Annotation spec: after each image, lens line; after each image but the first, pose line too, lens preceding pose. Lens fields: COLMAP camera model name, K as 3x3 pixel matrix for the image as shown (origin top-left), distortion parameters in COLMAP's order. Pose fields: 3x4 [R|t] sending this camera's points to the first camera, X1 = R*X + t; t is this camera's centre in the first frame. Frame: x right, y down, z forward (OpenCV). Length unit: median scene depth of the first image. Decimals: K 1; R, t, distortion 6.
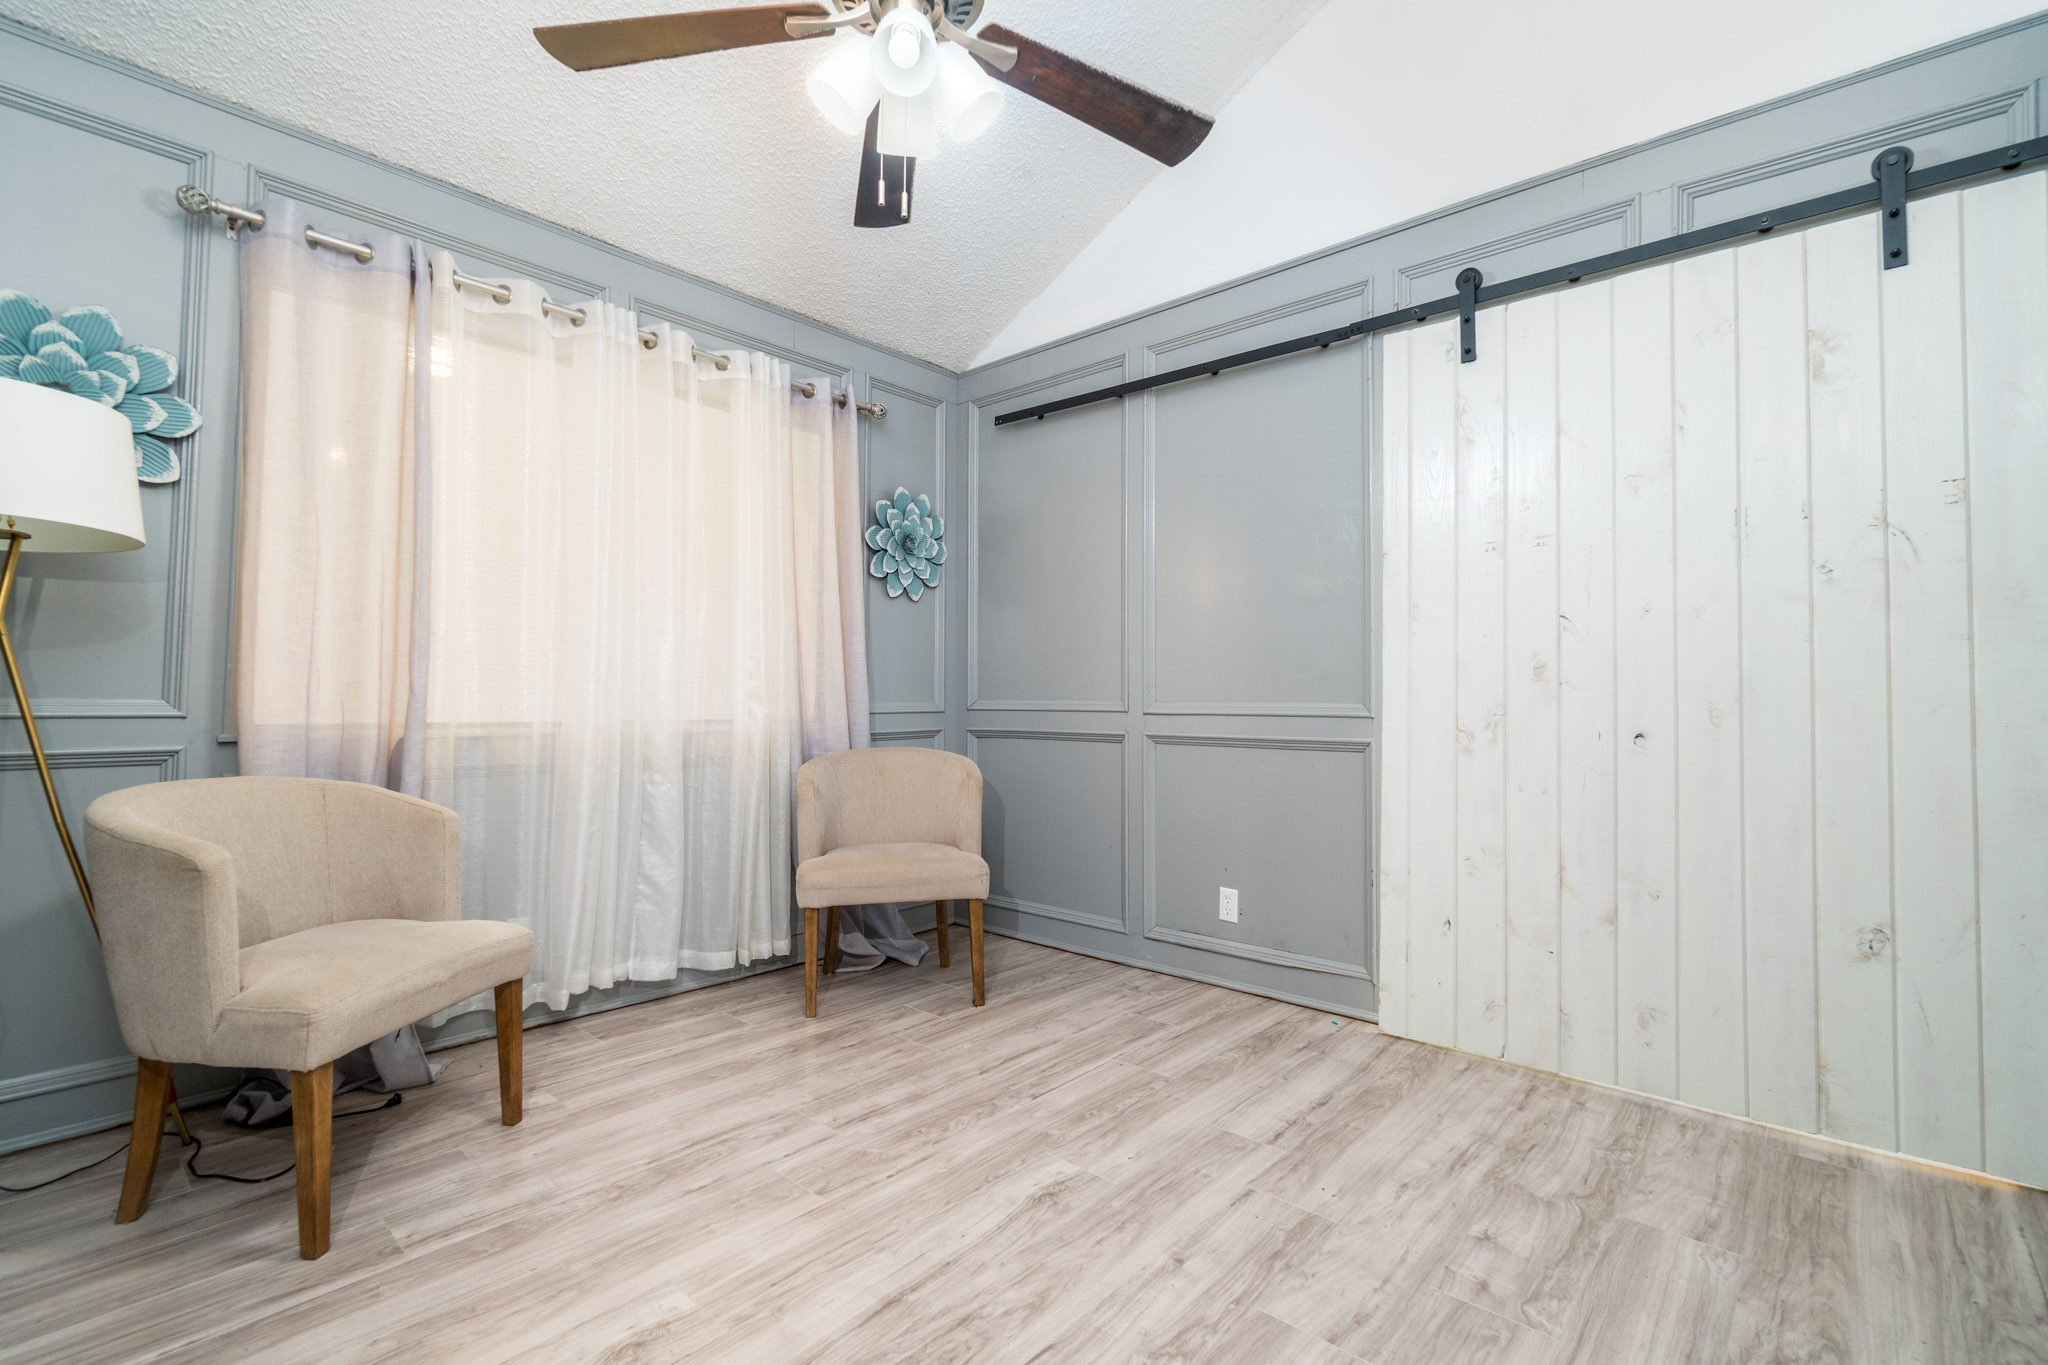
lens RADIAL K [[923.3, 0, 1027.2], [0, 923.3, 670.4], [0, 0, 1]] dist [-0.001977, -0.000123]
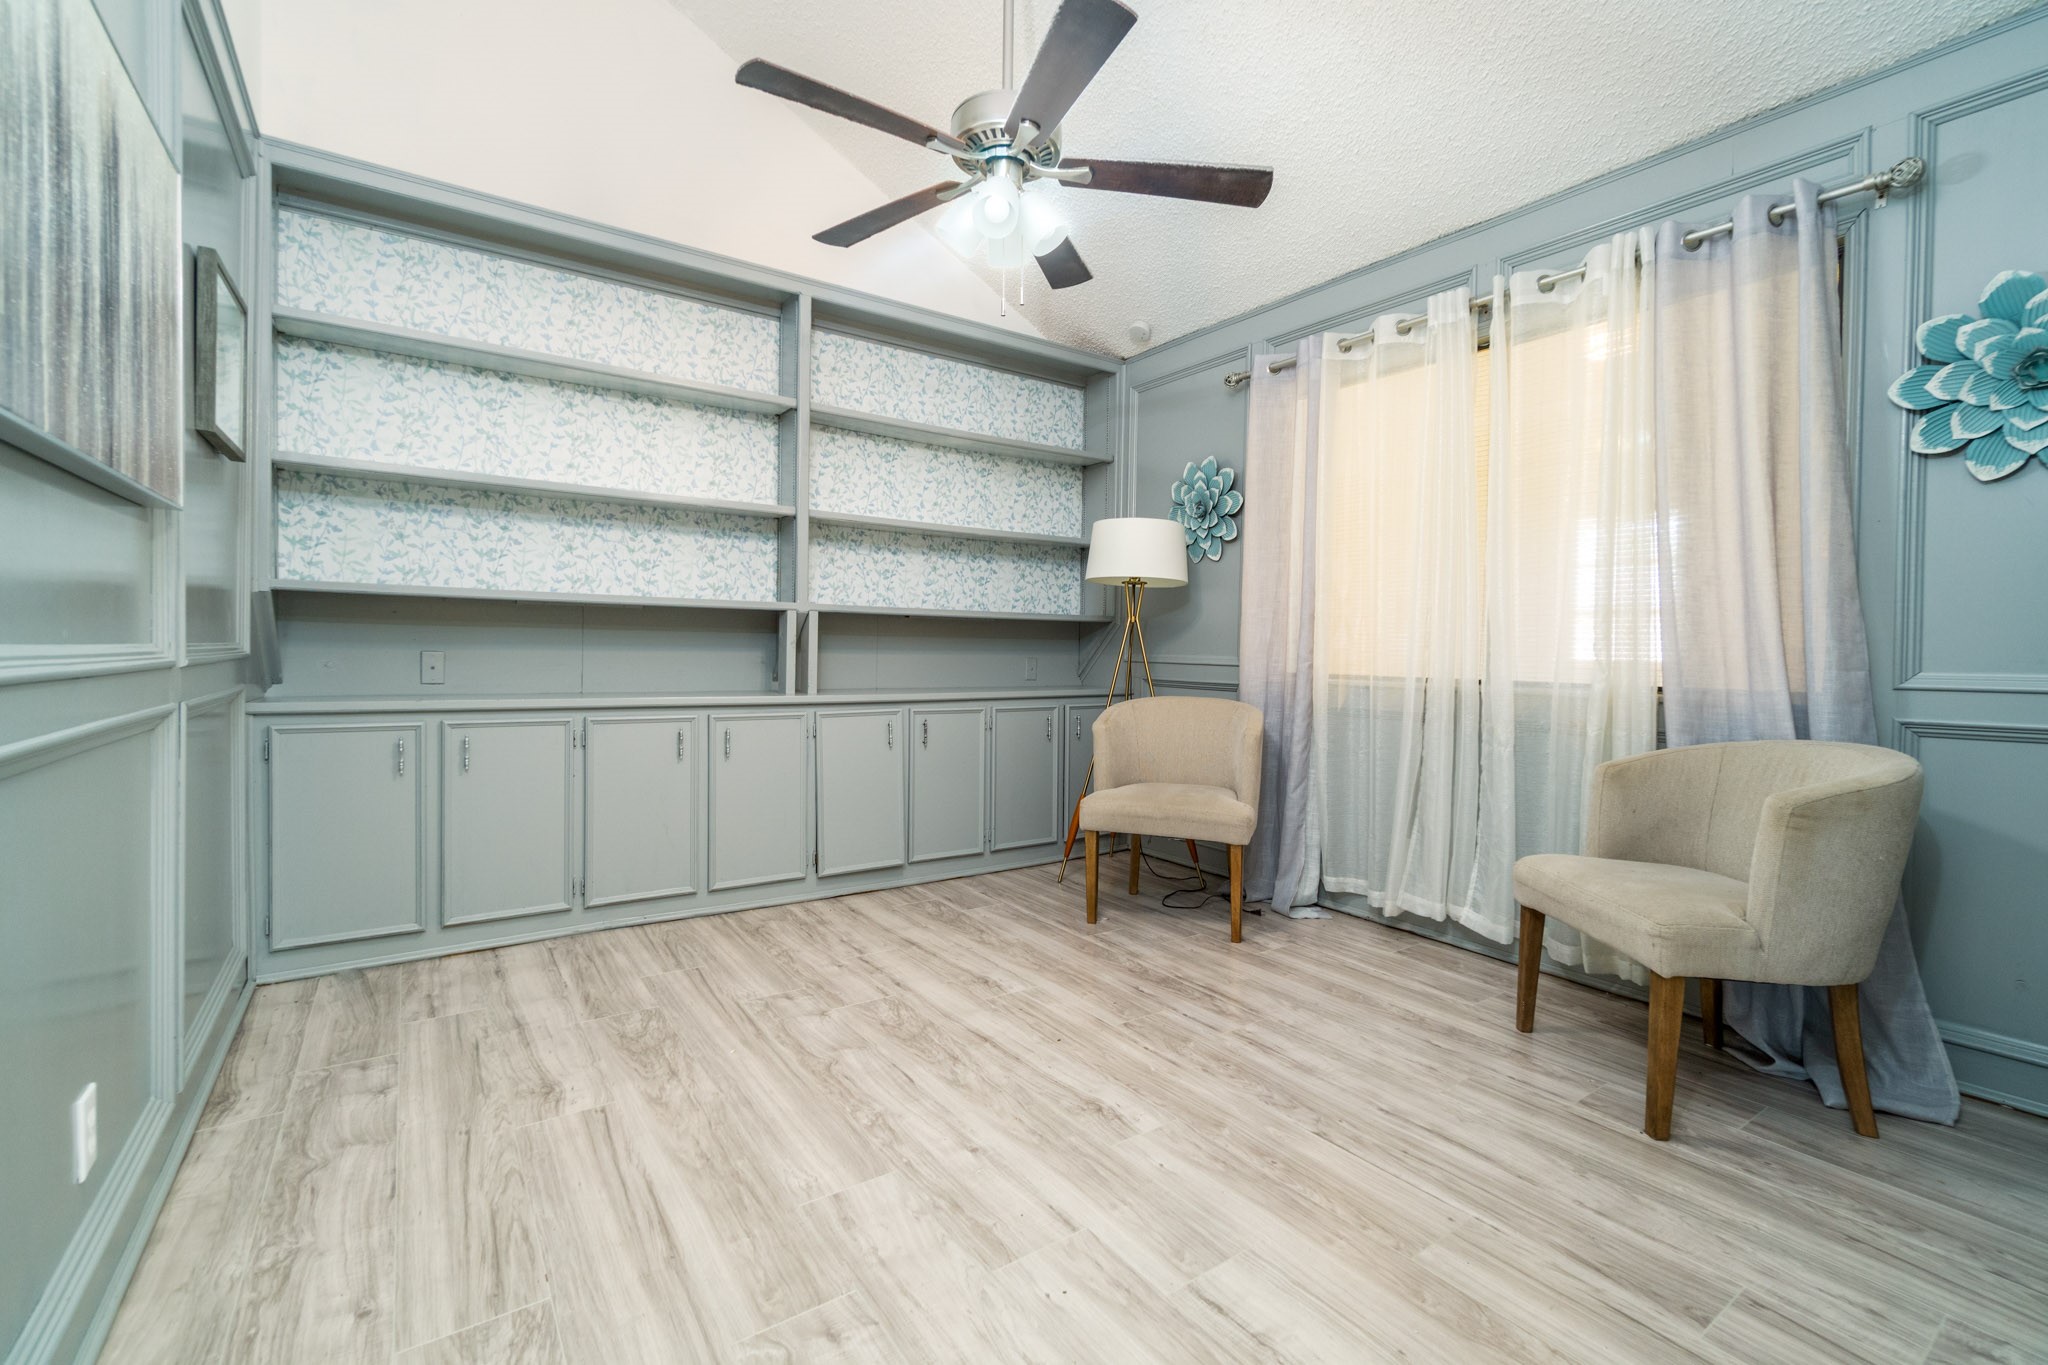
lens RADIAL K [[923.3, 0, 1027.2], [0, 923.3, 670.4], [0, 0, 1]] dist [-0.001977, -0.000123]
pose [[-0.251089, 0.009124, -0.967921, 0.894488], [0.011963, 0.999908, 0.006322, 0.040554], [0.967890, -0.009992, -0.251175, 0.987152]]
